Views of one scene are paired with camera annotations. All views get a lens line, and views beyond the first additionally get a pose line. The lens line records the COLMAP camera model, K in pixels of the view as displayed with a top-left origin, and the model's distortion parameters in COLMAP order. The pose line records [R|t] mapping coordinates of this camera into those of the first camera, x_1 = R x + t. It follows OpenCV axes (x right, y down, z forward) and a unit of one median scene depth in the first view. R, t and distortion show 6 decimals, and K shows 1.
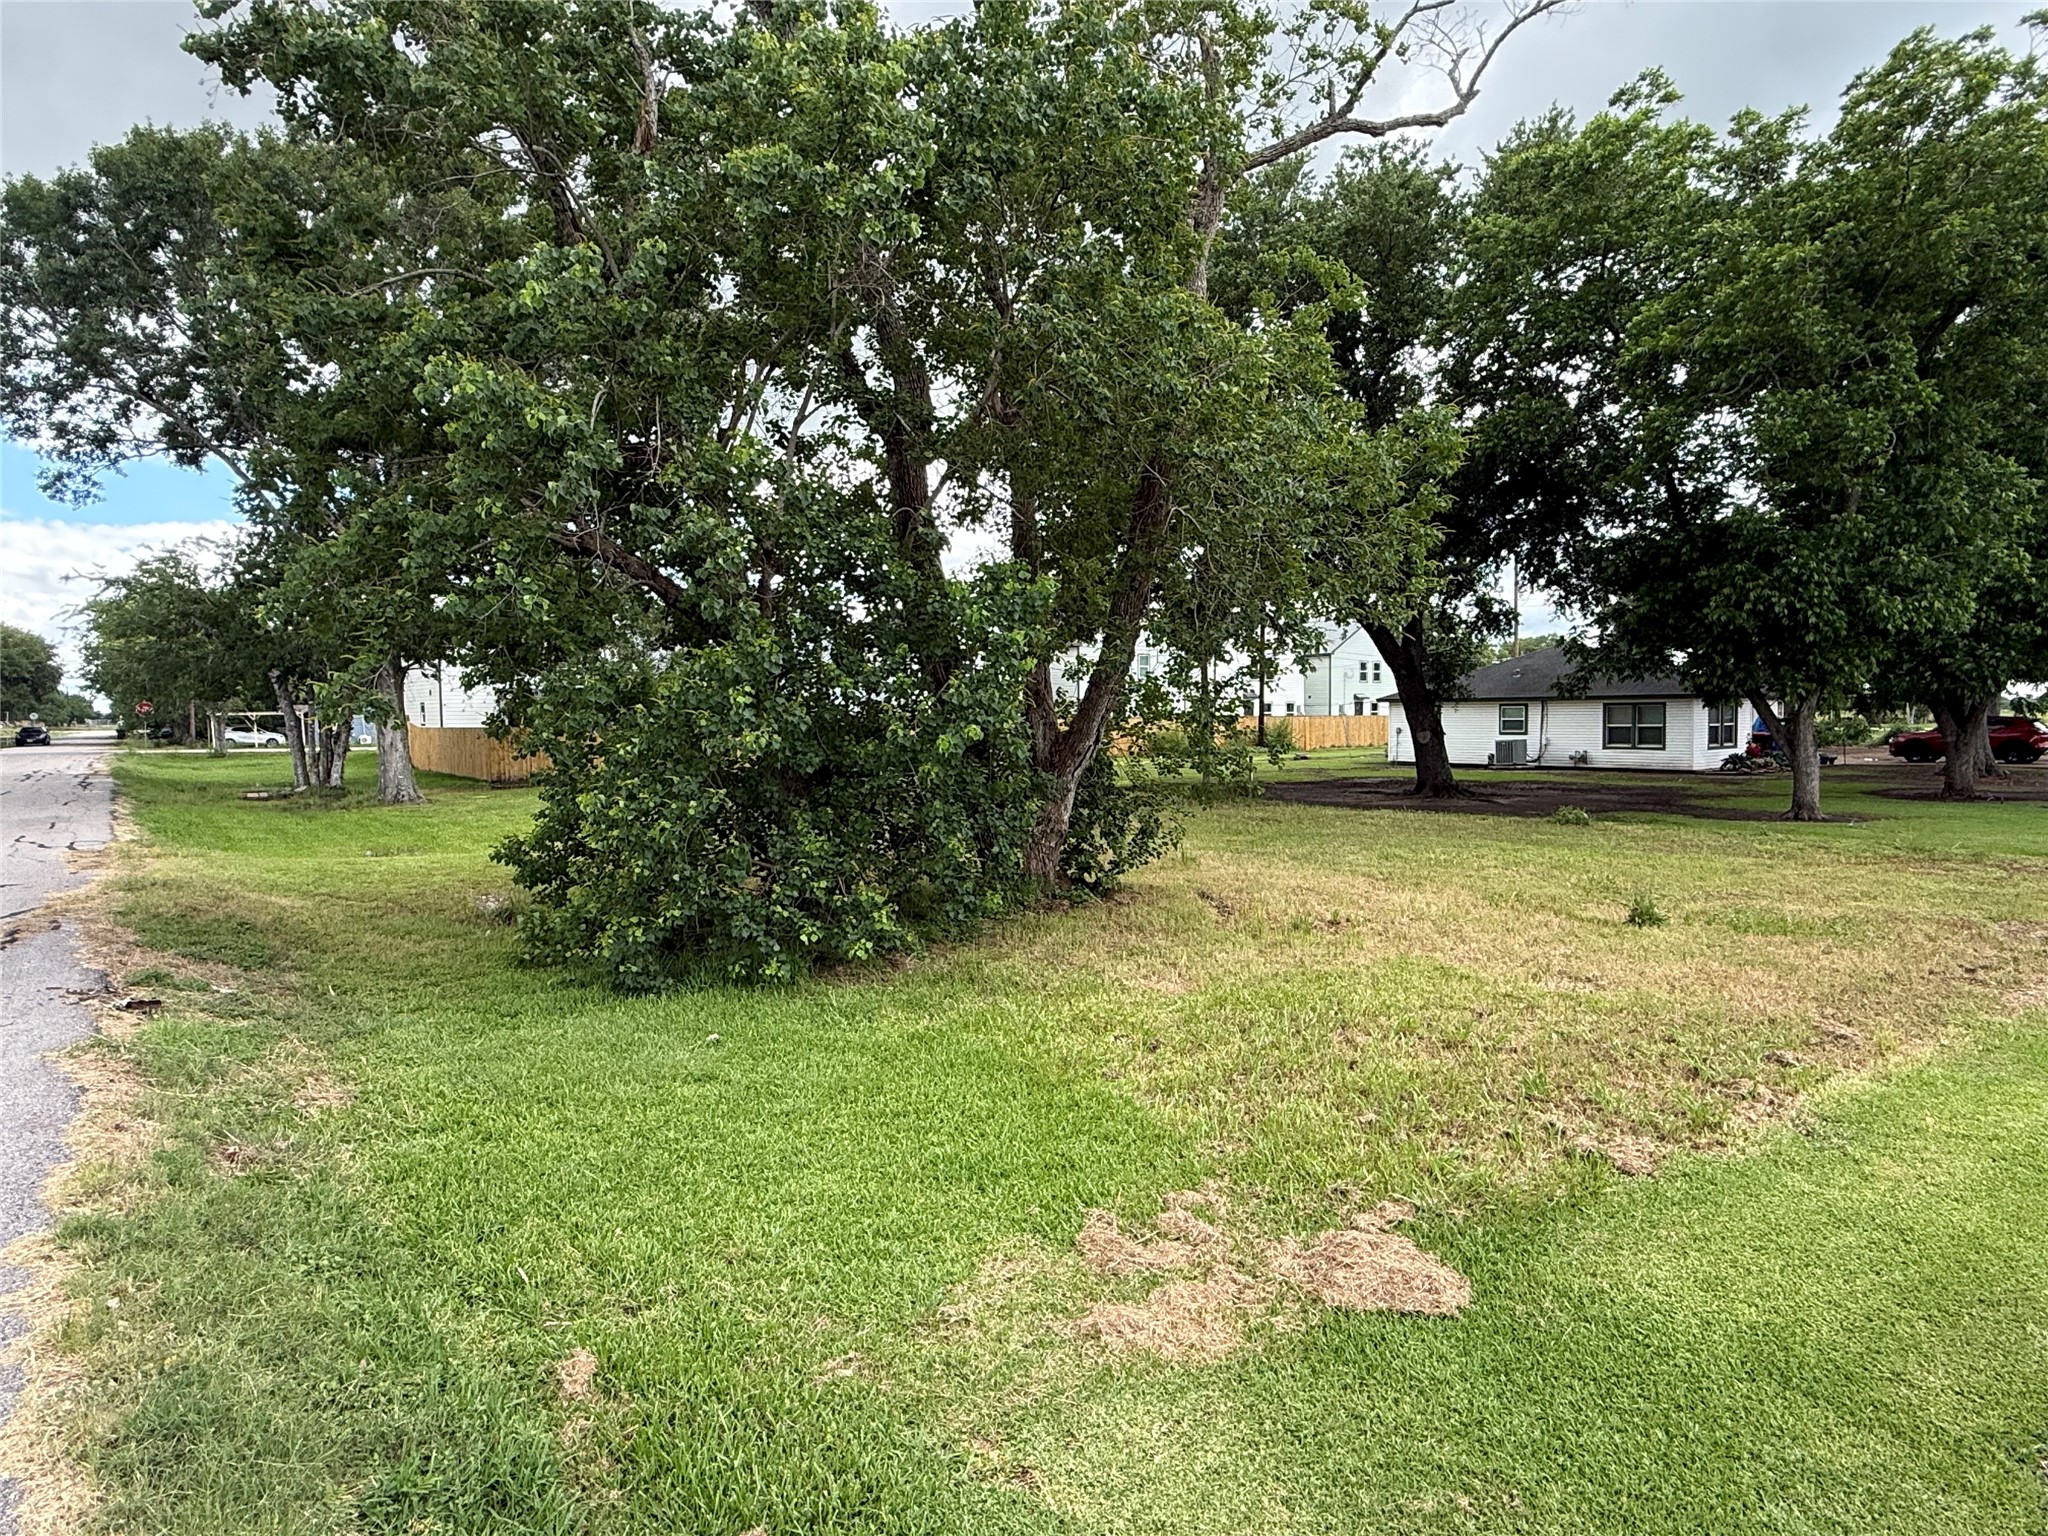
lens RADIAL K [[1226.1, 0, 1017.1], [0, 1226.1, 752.0], [0, 0, 1]] dist [-0.004150, 0.003903]
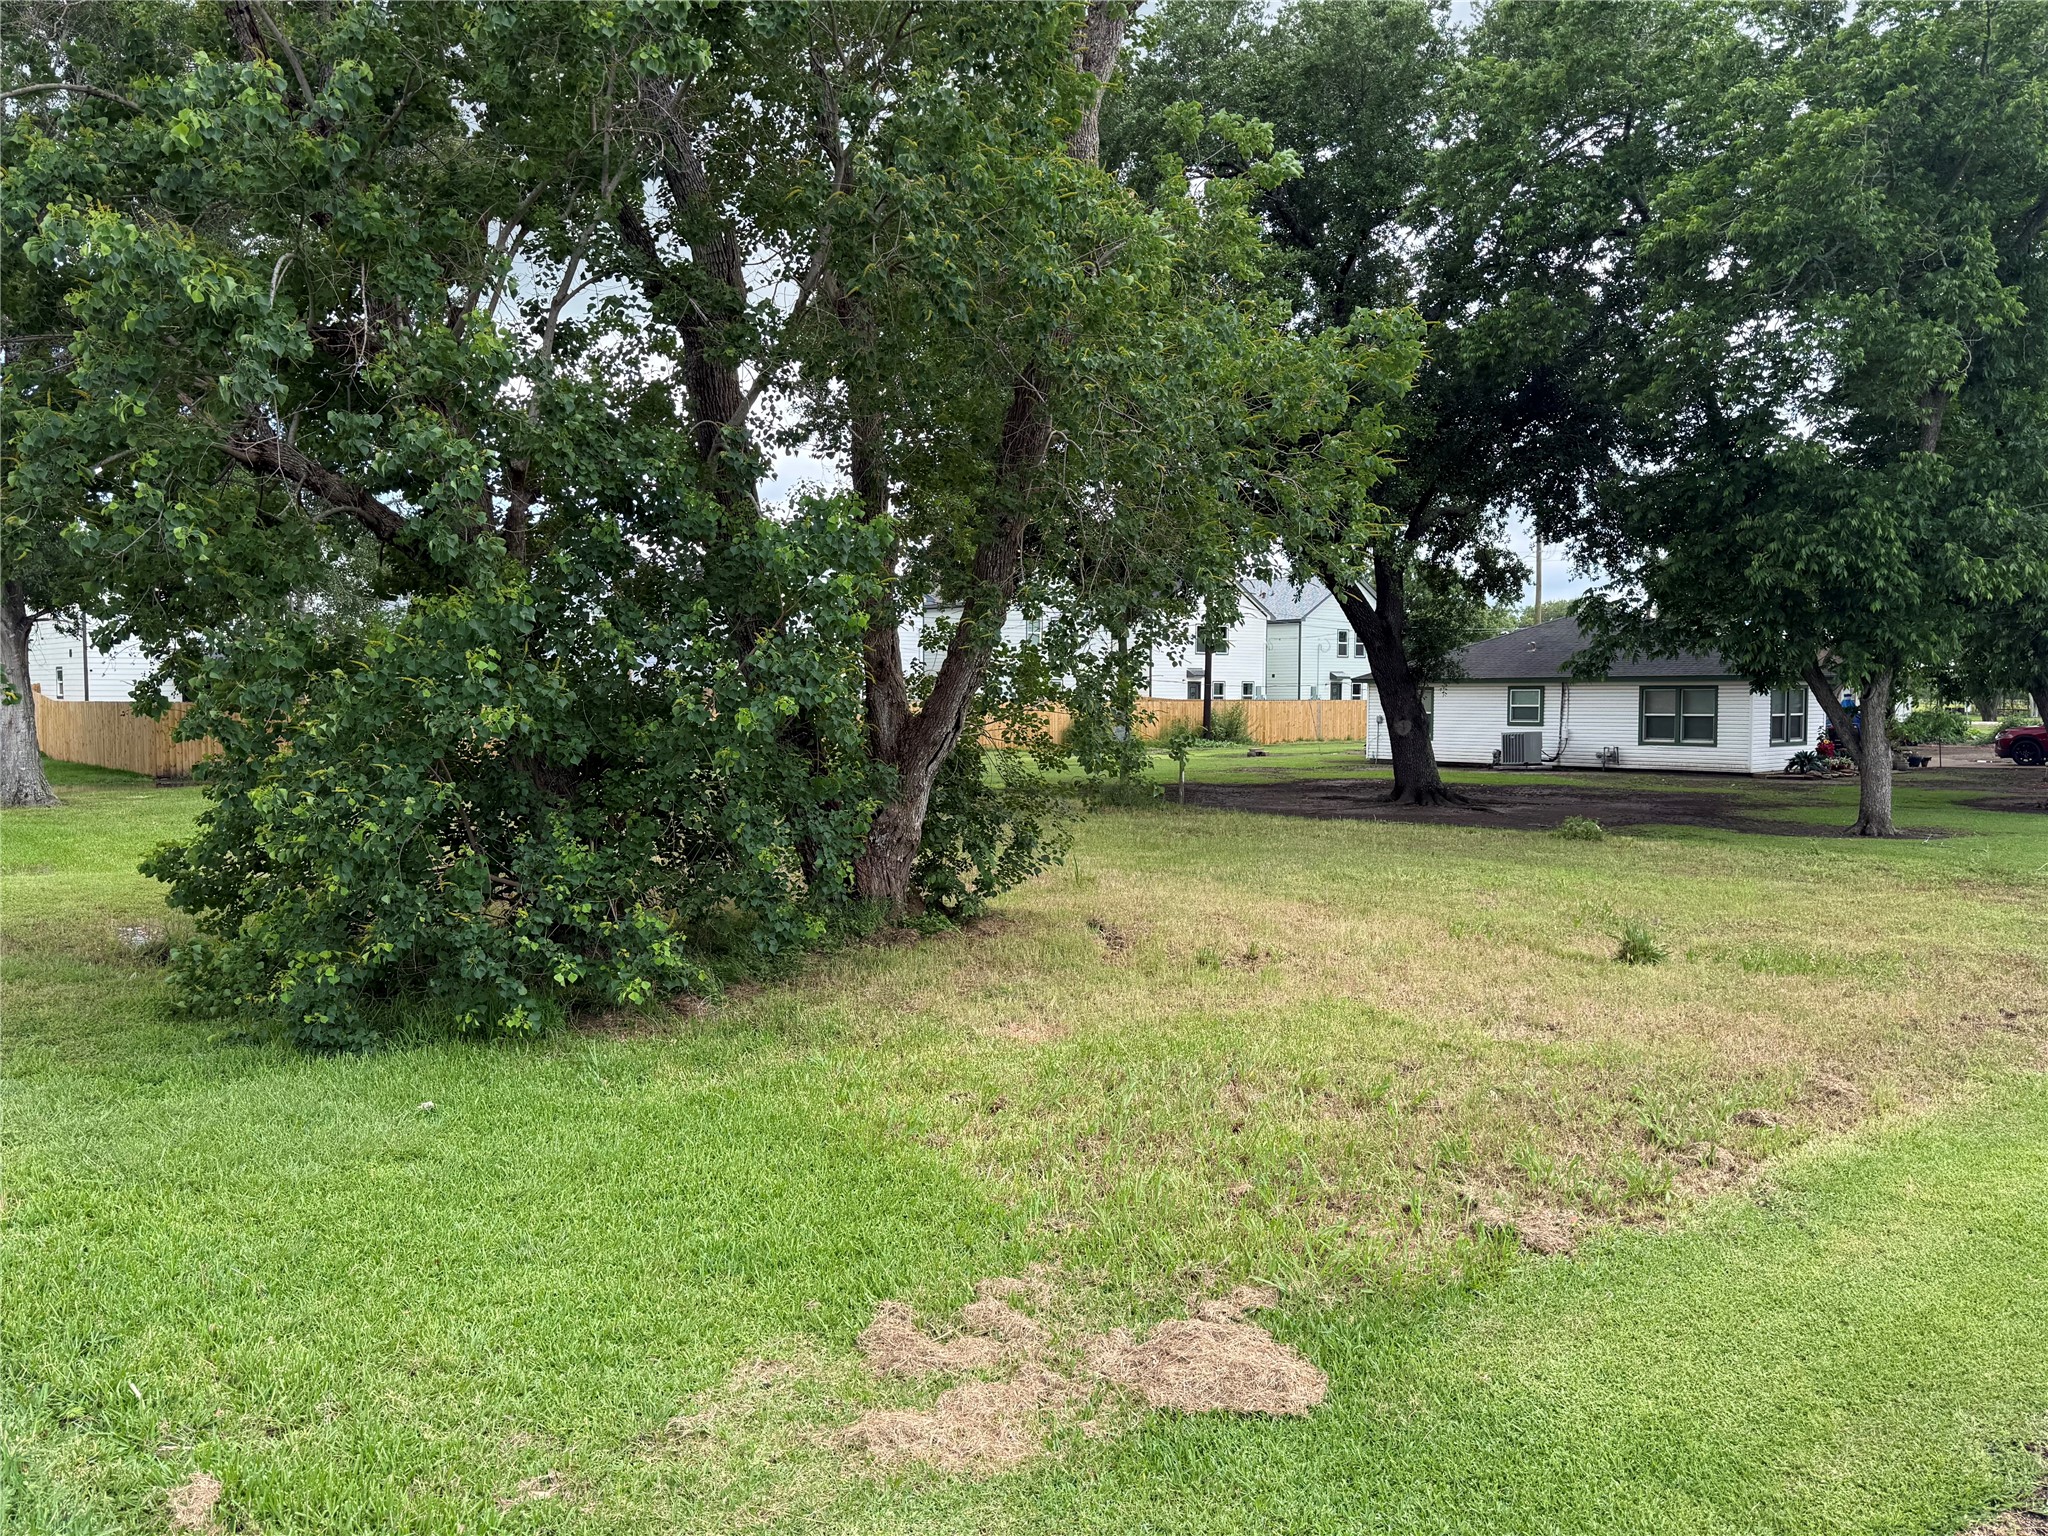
lens RADIAL K [[1626.0, 0, 1023.6], [0, 1626.0, 749.6], [0, 0, 1]] dist [0.060894, -0.079439]
pose [[0.997142, 0.008192, 0.075100, 0.037195], [-0.008431, 0.999960, 0.002858, 0.003352], [-0.075074, -0.003483, 0.997172, -0.042265]]
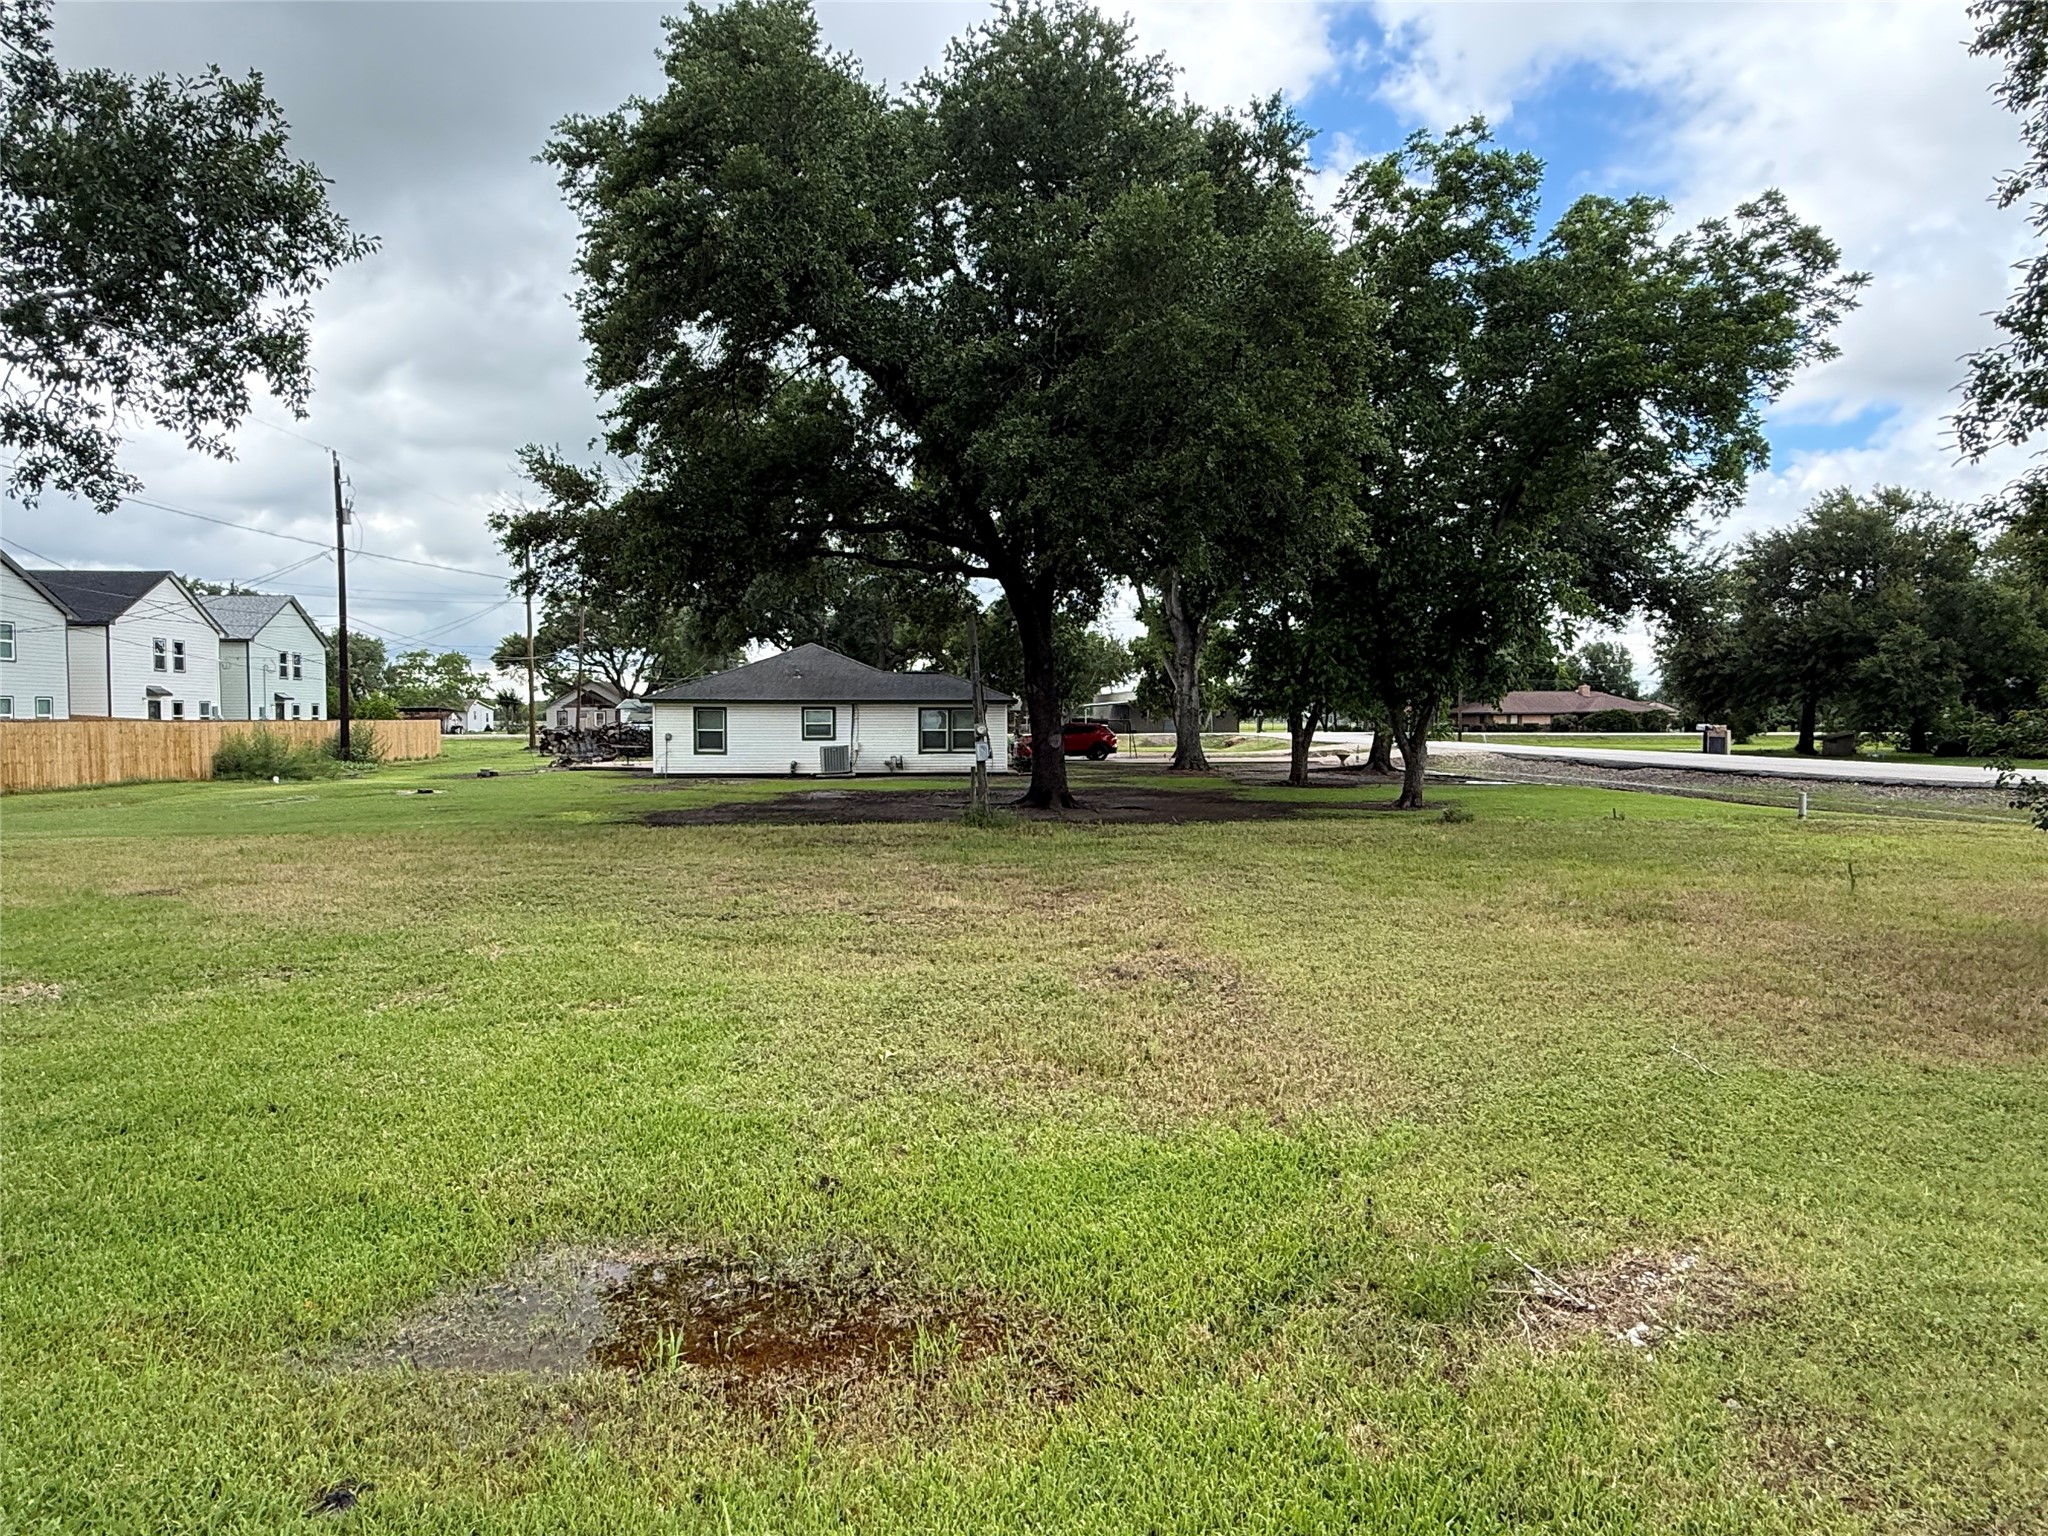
lens RADIAL K [[1226.1, 0, 1006.1], [0, 1226.1, 763.8], [0, 0, 1]] dist [-0.004150, 0.003903]
pose [[0.505583, -0.021172, 0.862518, -1.261724], [0.020582, 0.999710, 0.012475, -0.019353], [-0.862533, 0.011445, 0.505872, 1.597827]]
